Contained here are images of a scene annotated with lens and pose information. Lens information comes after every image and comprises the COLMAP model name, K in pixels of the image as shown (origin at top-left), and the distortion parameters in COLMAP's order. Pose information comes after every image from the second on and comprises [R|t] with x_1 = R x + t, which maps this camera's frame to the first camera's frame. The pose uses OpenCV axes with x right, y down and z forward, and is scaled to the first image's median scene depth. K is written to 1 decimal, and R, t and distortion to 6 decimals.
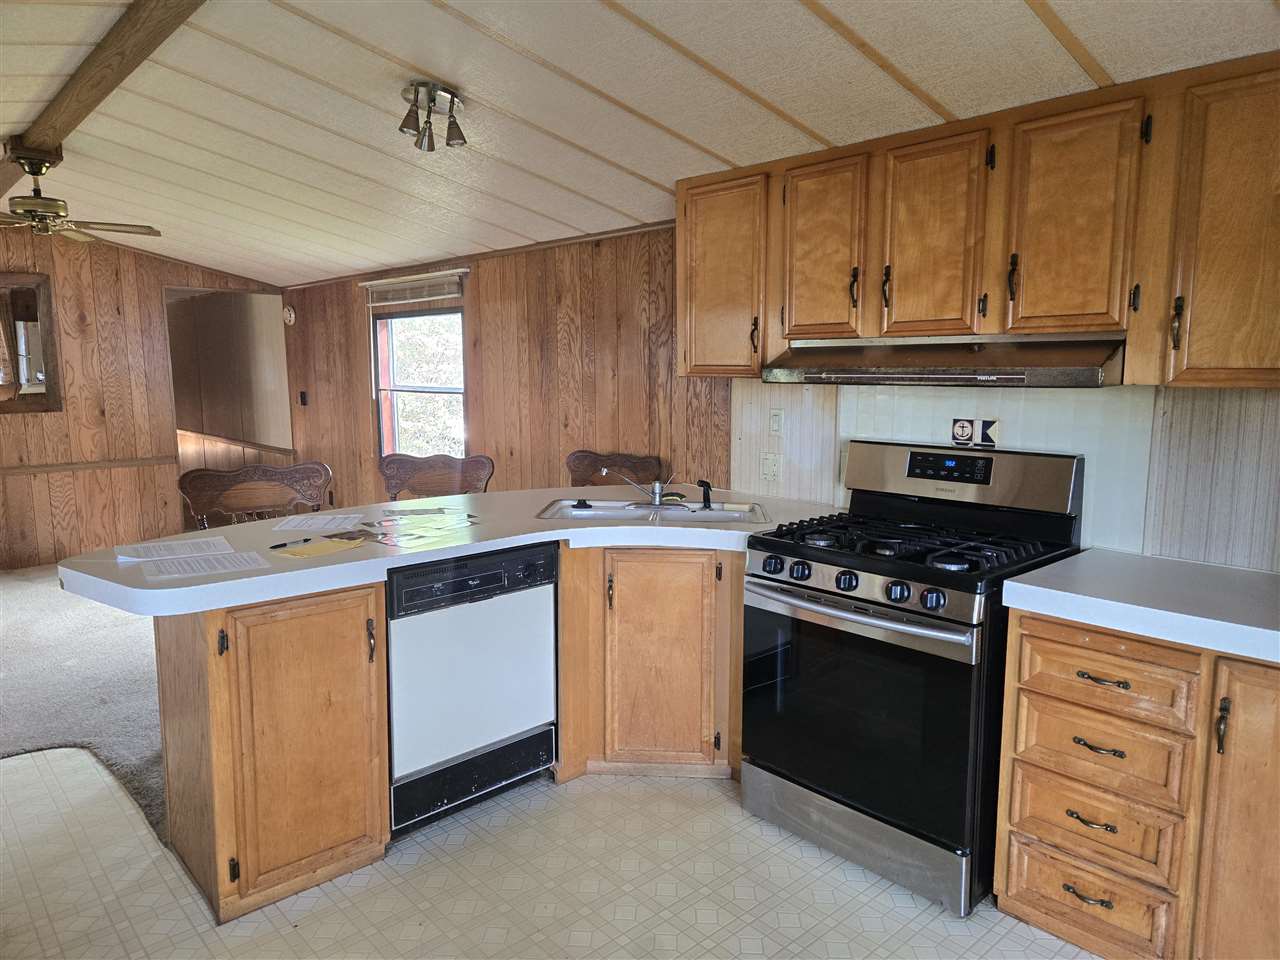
lens RADIAL K [[846.0, 0, 640.0], [0, 846.0, 480.0], [0, 0, 1]] dist [0.091259, -0.080456]
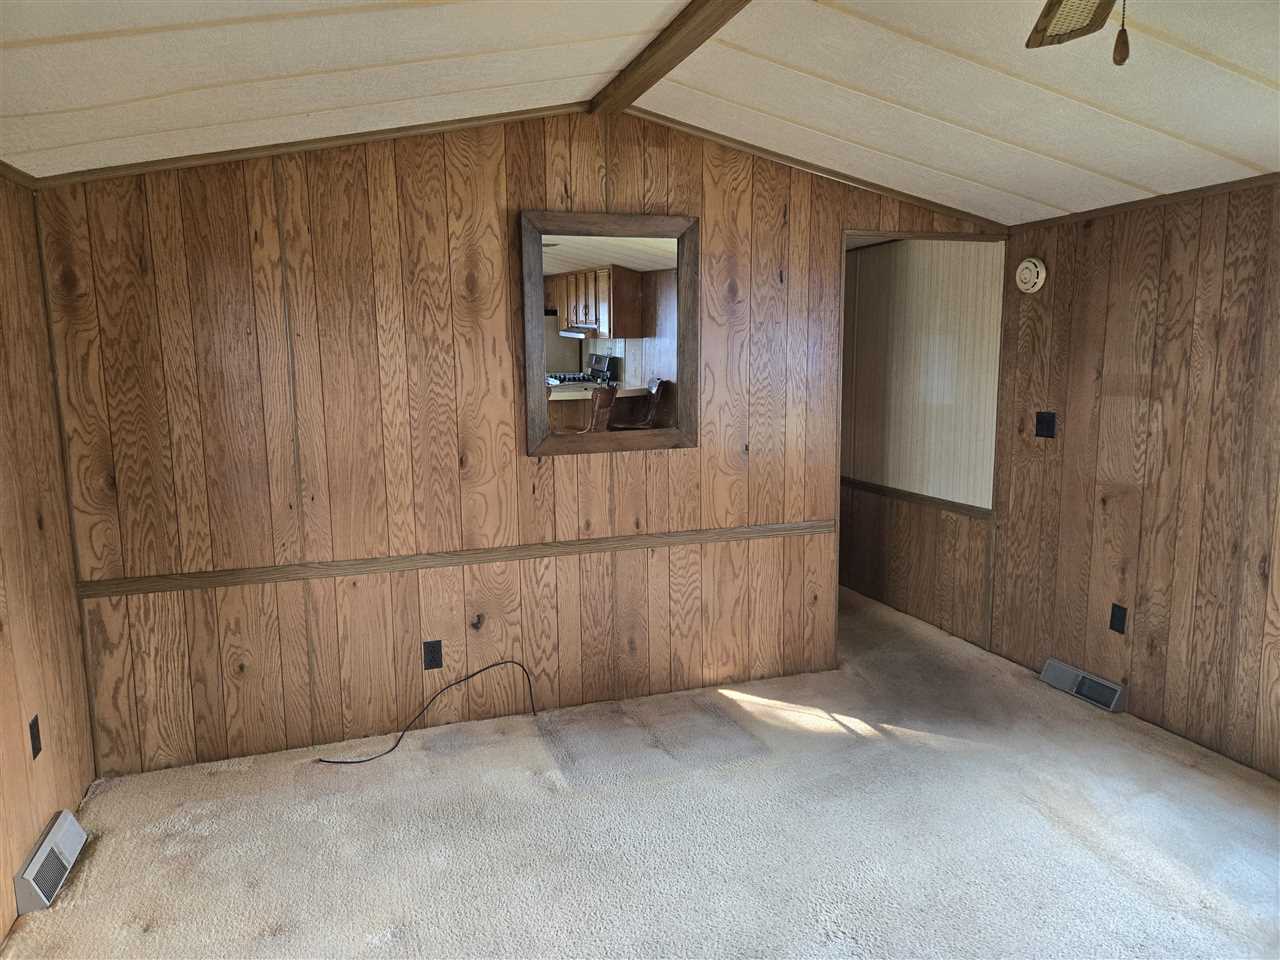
lens RADIAL K [[846.0, 0, 640.0], [0, 846.0, 480.0], [0, 0, 1]] dist [0.091259, -0.080456]
pose [[0.913662, 0.047113, -0.403736, -0.648868], [-0.045762, 0.998868, 0.013000, -0.086812], [0.403891, 0.006598, 0.914783, 0.620955]]
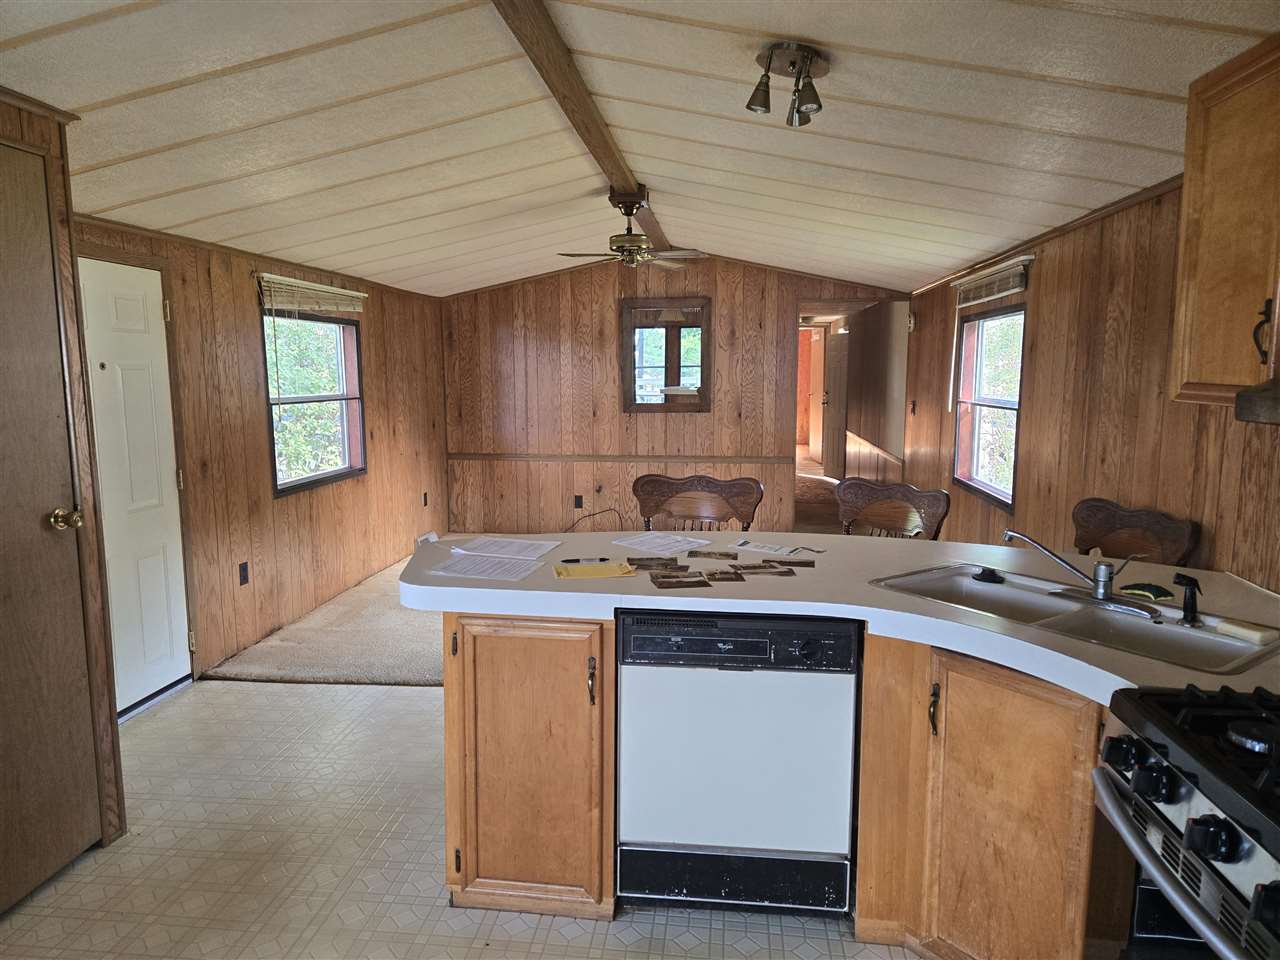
lens RADIAL K [[846.0, 0, 640.0], [0, 846.0, 480.0], [0, 0, 1]] dist [0.091259, -0.080456]
pose [[0.657738, 0.103181, -0.746147, 0.205385], [-0.105982, 0.993396, 0.043948, -0.039441], [0.745754, 0.050171, 0.664330, 0.226797]]
